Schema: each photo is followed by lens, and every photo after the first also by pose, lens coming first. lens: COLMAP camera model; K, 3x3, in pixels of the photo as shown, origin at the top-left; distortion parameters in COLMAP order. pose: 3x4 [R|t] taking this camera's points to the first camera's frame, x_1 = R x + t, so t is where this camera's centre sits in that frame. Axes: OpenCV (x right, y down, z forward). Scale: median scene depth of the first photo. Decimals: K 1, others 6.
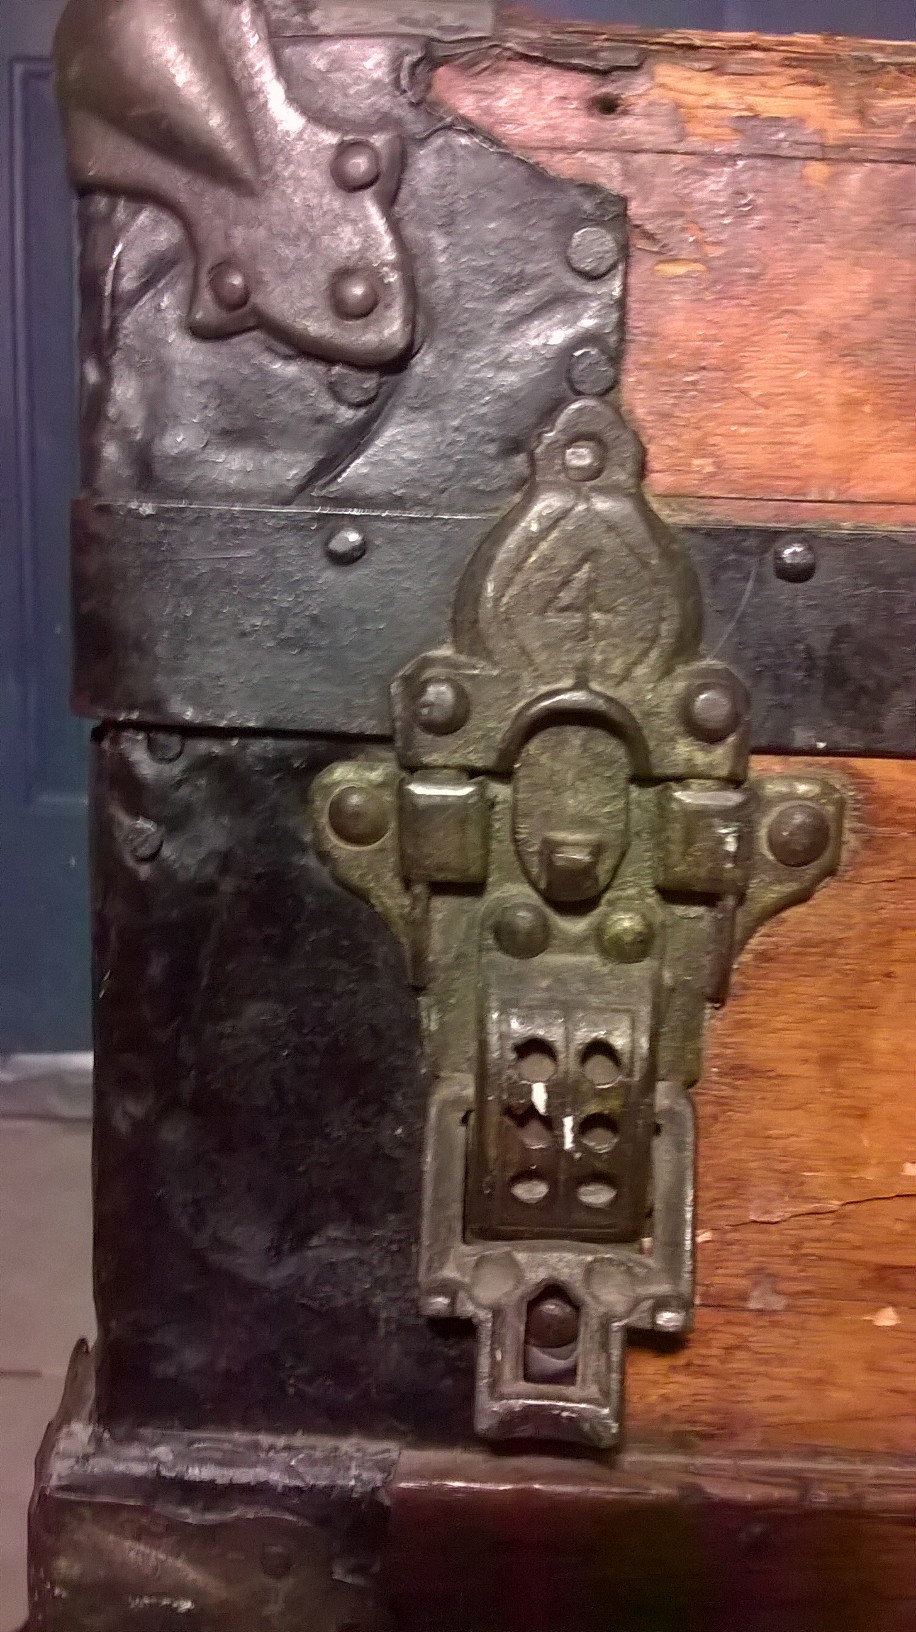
lens RADIAL K [[1362.6, 0, 458.0], [0, 1362.6, 816.0], [0, 0, 1]] dist [0.003774, -0.001647]
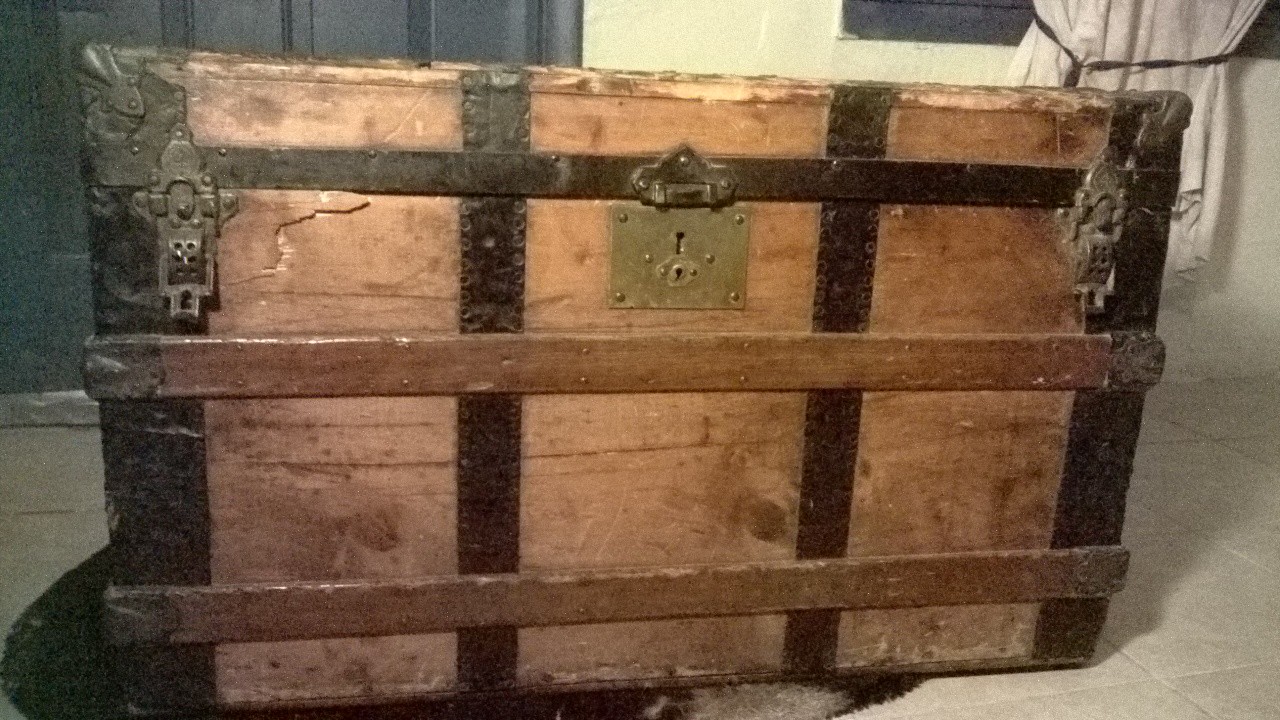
lens RADIAL K [[1111.2, 0, 640.0], [0, 1111.2, 360.0], [0, 0, 1]] dist [0.069209, -0.238733]
pose [[0.977150, -0.050578, 0.206447, 0.897370], [0.041531, 0.997987, 0.047925, 0.485730], [-0.208455, -0.038256, 0.977283, -3.658286]]
